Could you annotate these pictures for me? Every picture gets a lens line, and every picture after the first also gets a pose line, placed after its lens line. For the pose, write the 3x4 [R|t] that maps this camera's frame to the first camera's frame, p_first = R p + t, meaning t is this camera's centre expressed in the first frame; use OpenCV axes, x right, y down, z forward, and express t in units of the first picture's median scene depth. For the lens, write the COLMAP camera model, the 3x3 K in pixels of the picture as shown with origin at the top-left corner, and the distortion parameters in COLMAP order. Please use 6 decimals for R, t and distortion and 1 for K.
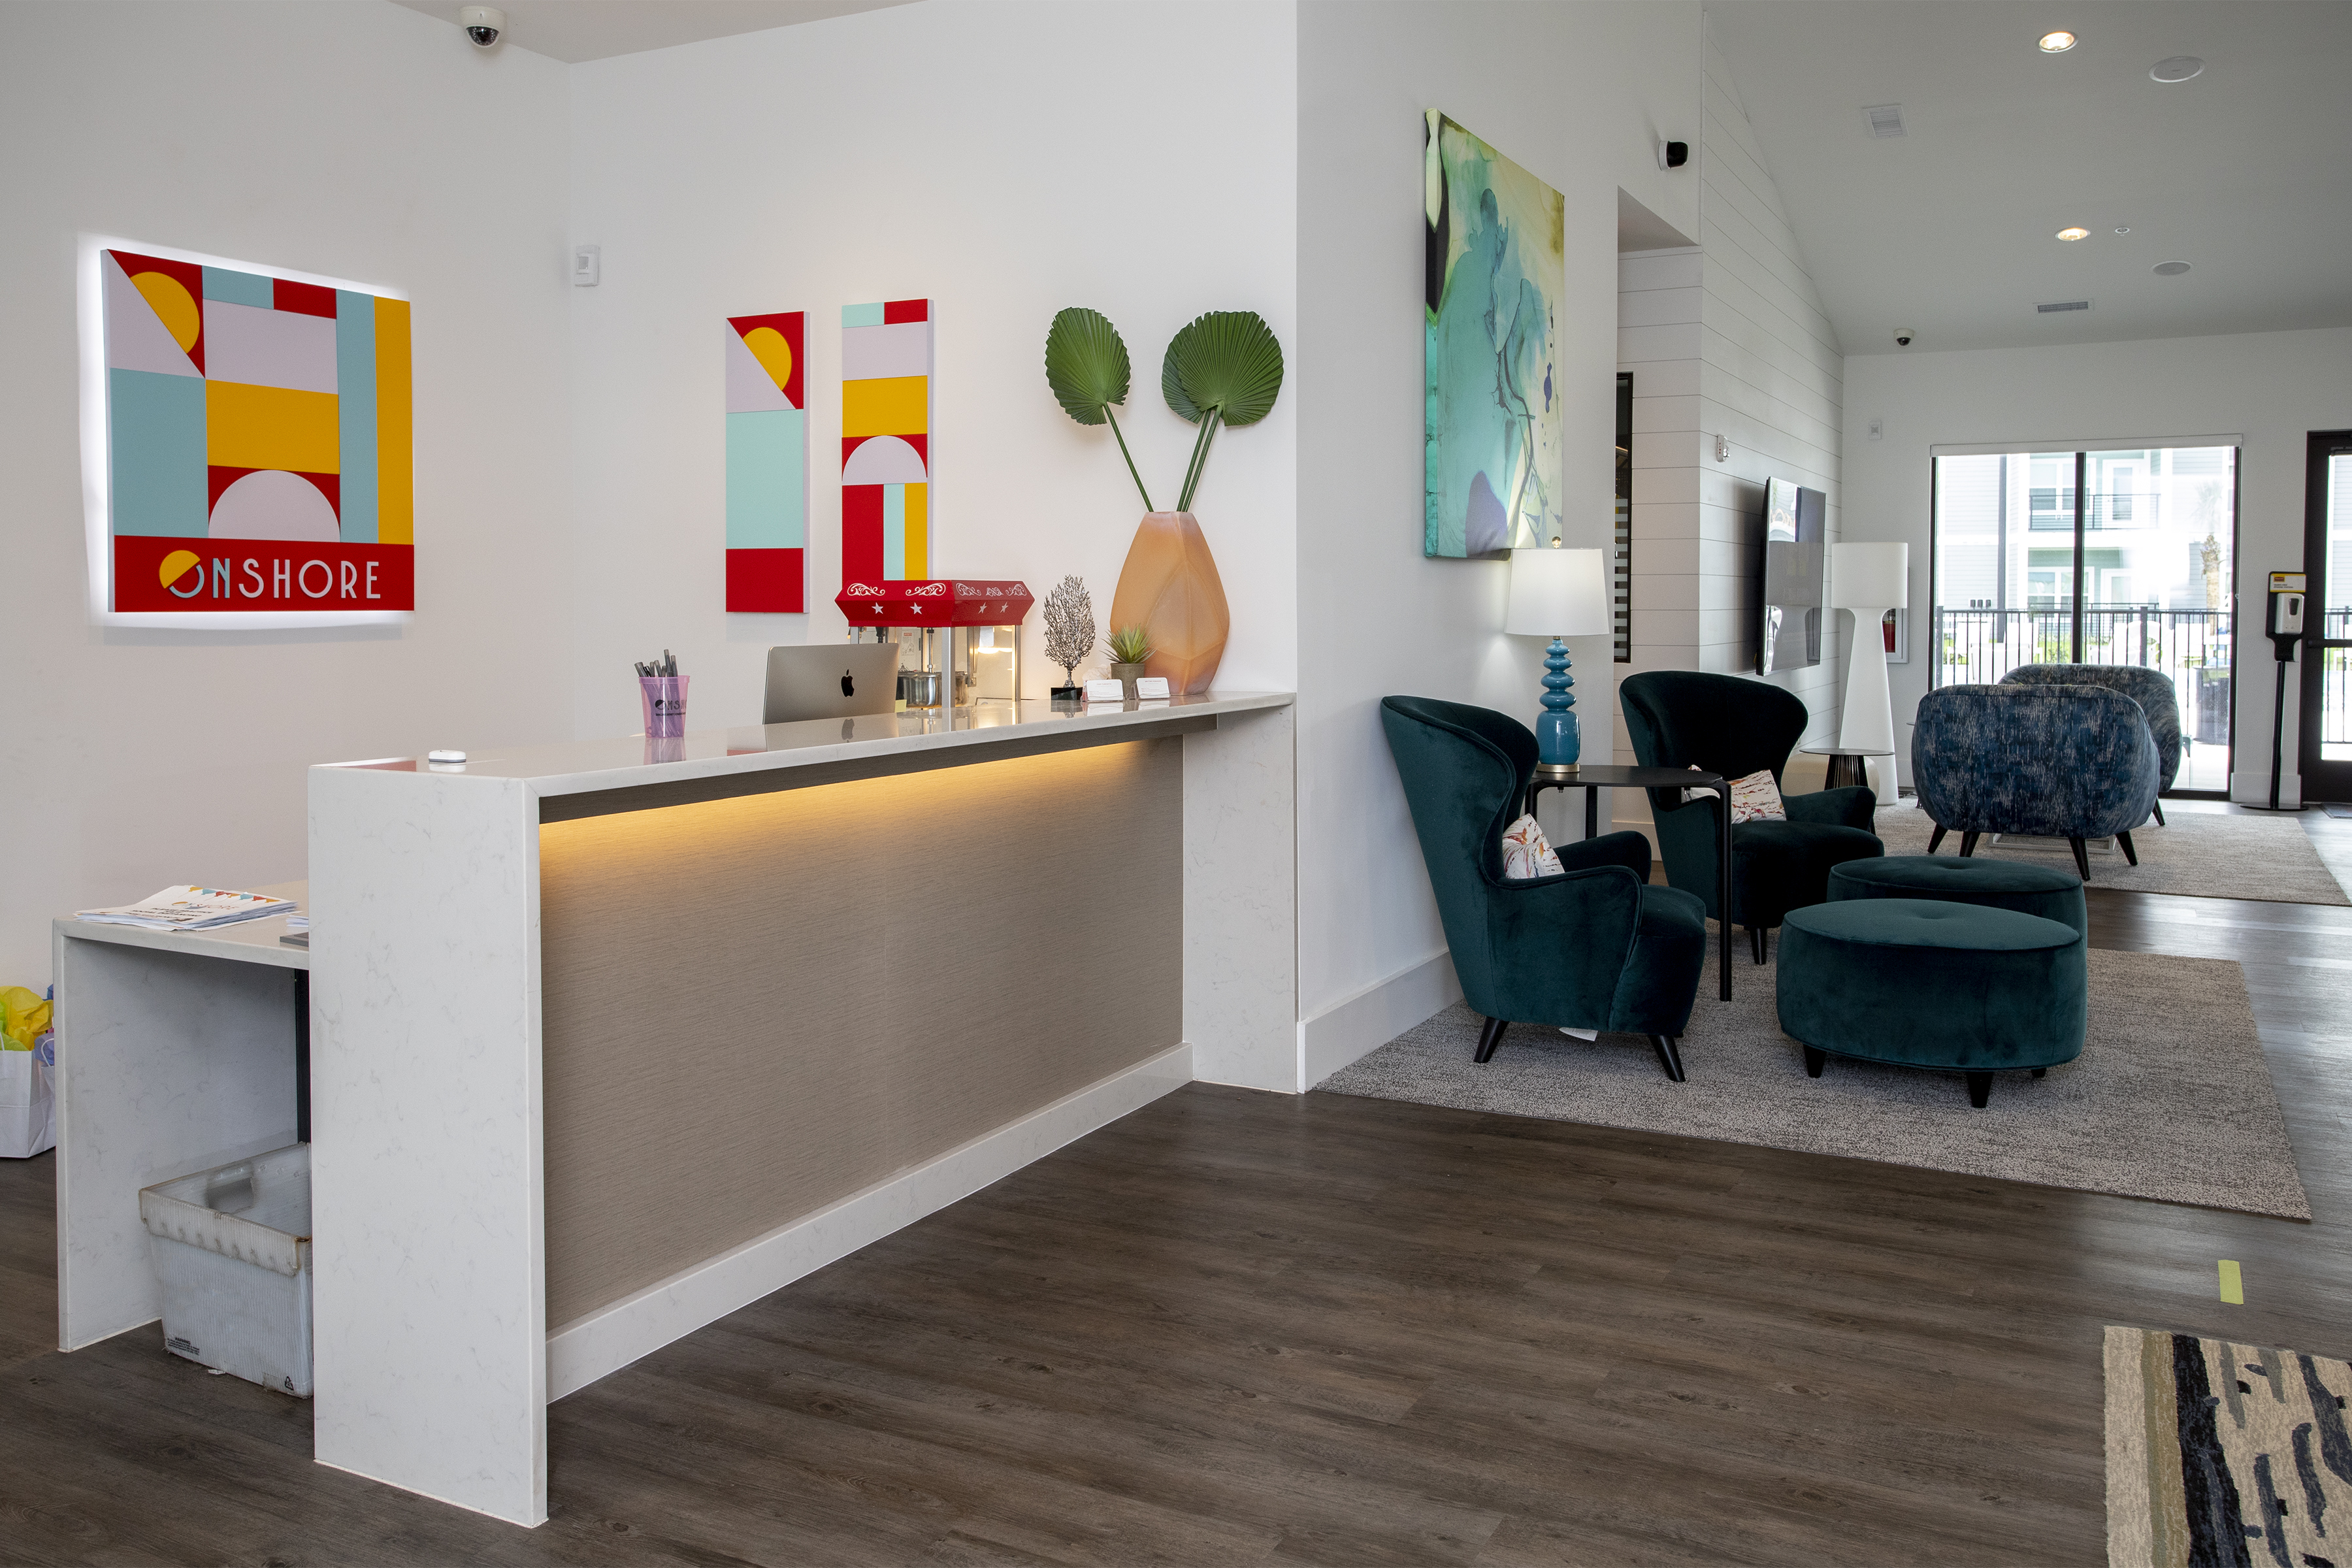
lens RADIAL K [[1884.9, 0, 1177.8], [0, 1884.9, 650.2], [0, 0, 1]] dist [-0.008432, -0.000375]
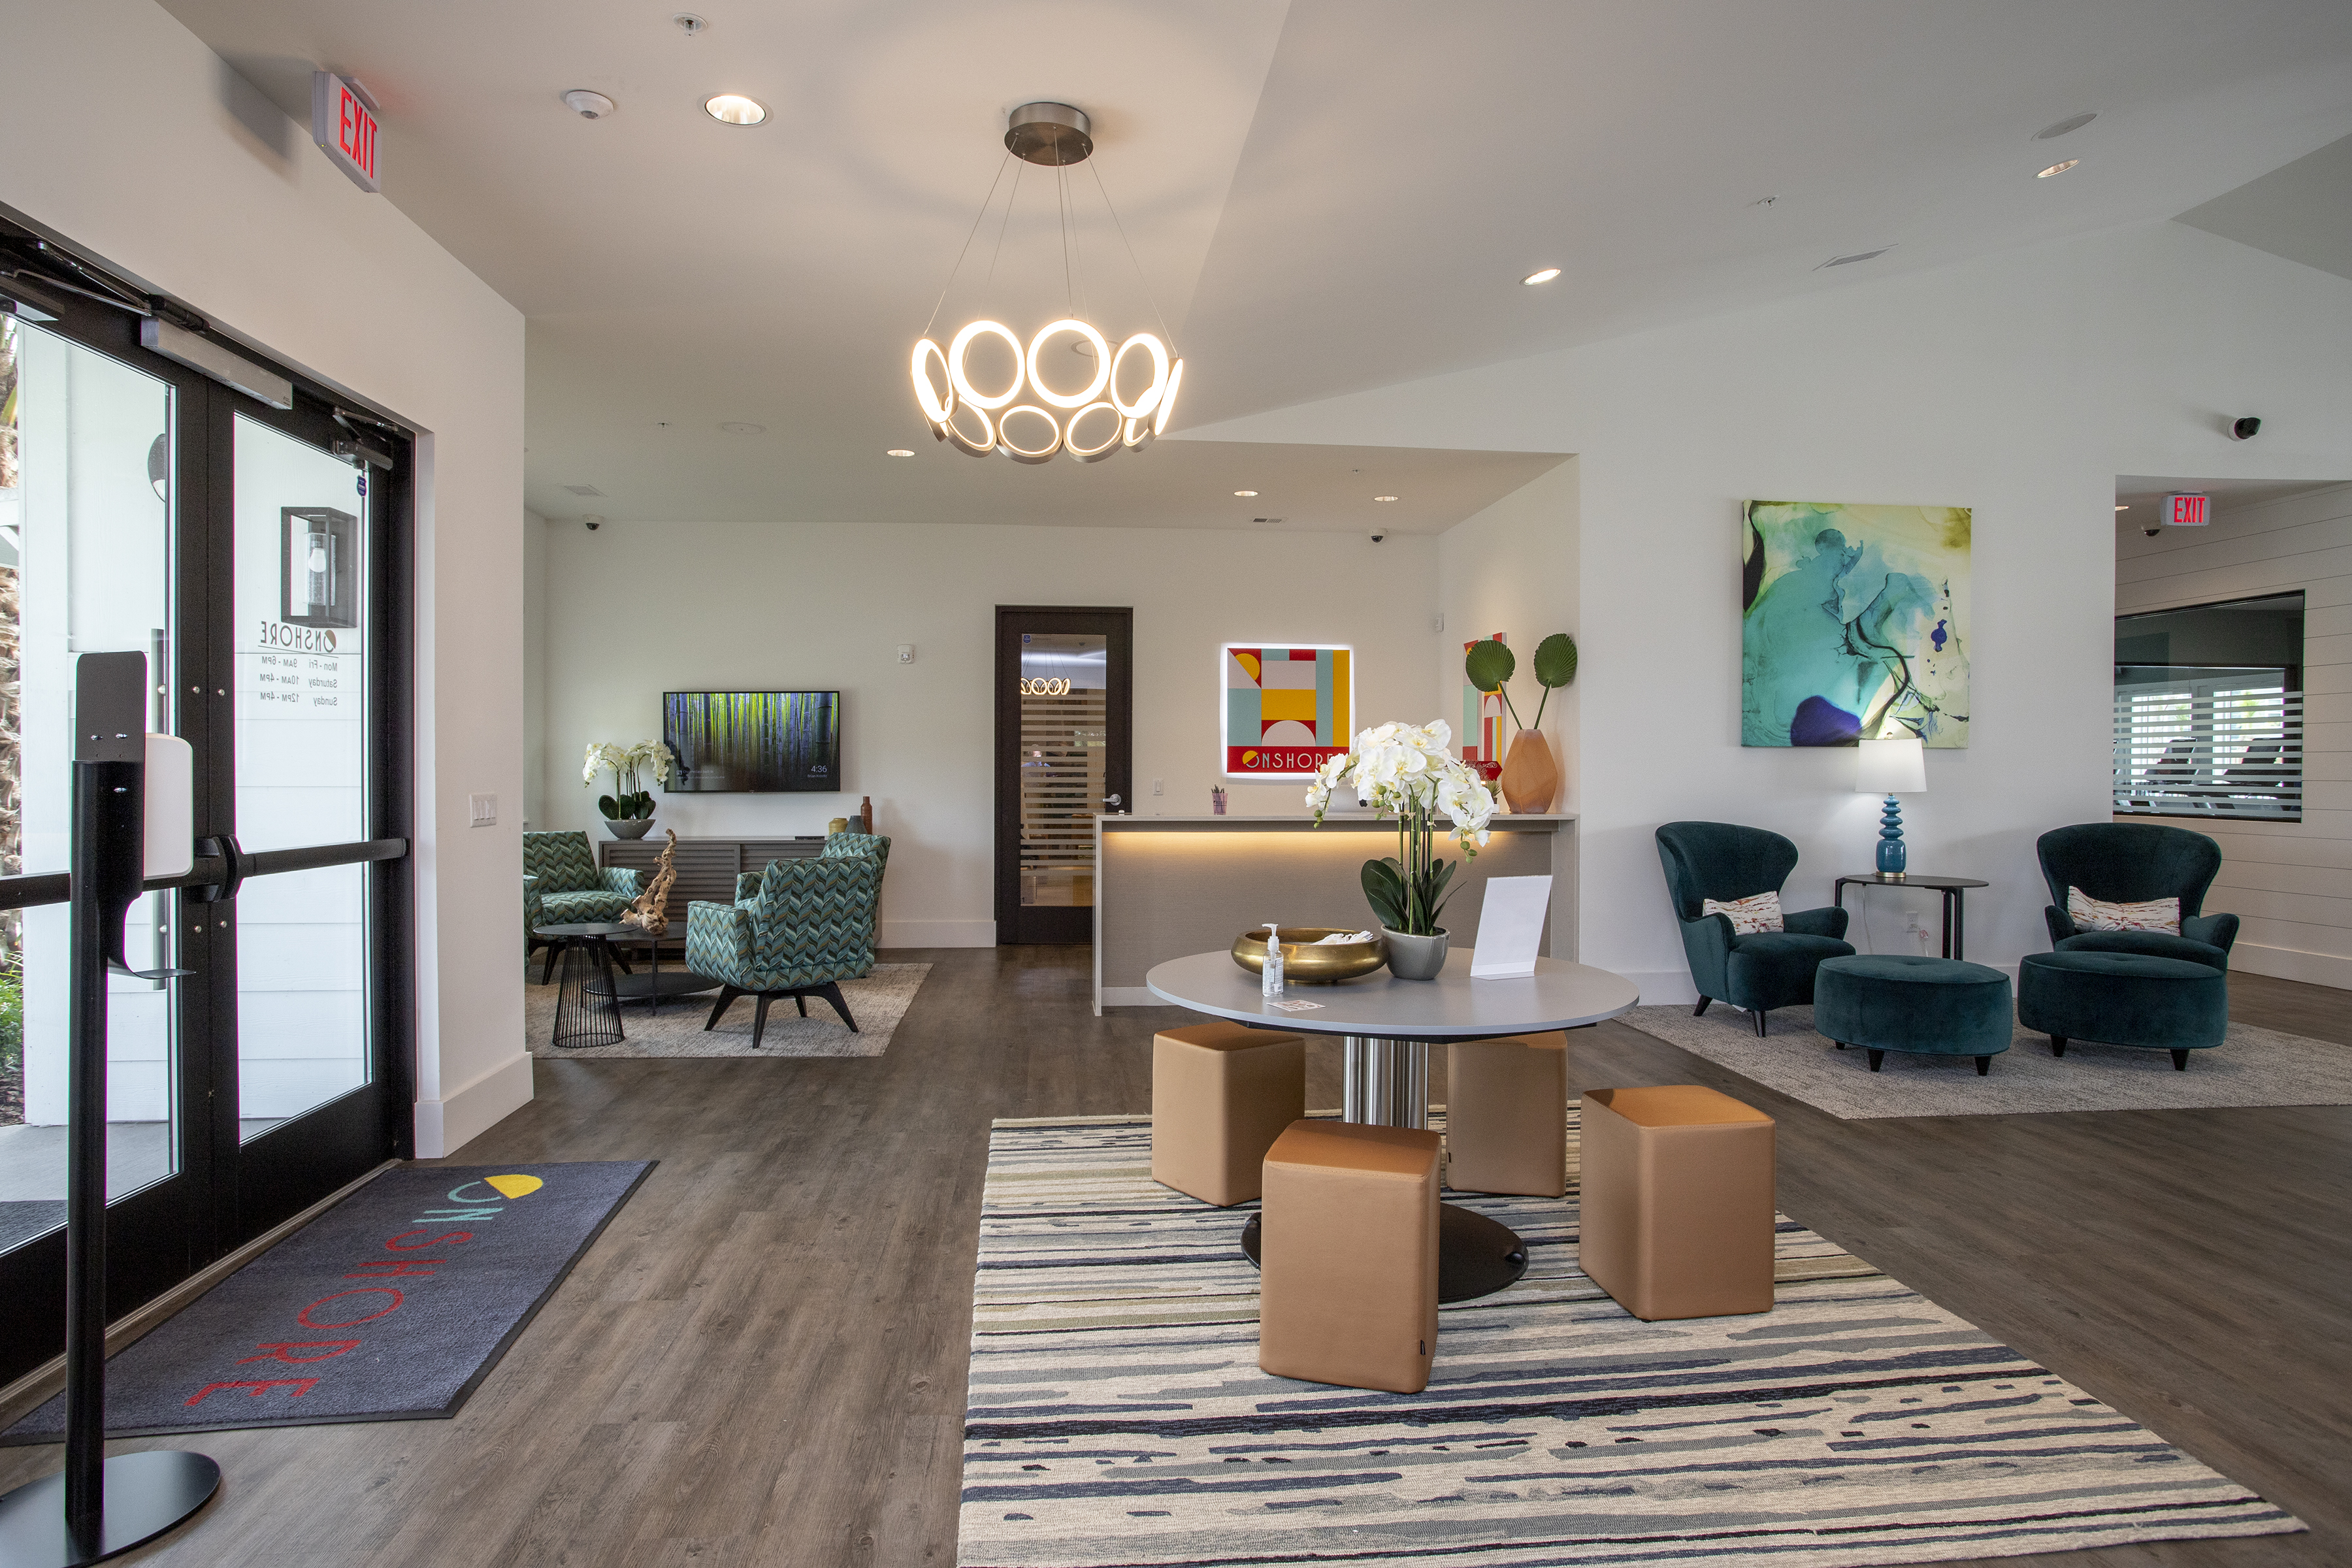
lens RADIAL K [[1281.4, 0, 1176.0], [0, 1281.4, 784.0], [0, 0, 1]] dist [0.001391, 0.000449]
pose [[0.551860, 0.012026, -0.833850, 0.946357], [-0.026891, 0.999633, -0.003380, 0.006091], [0.833503, 0.024288, 0.551981, -0.146989]]
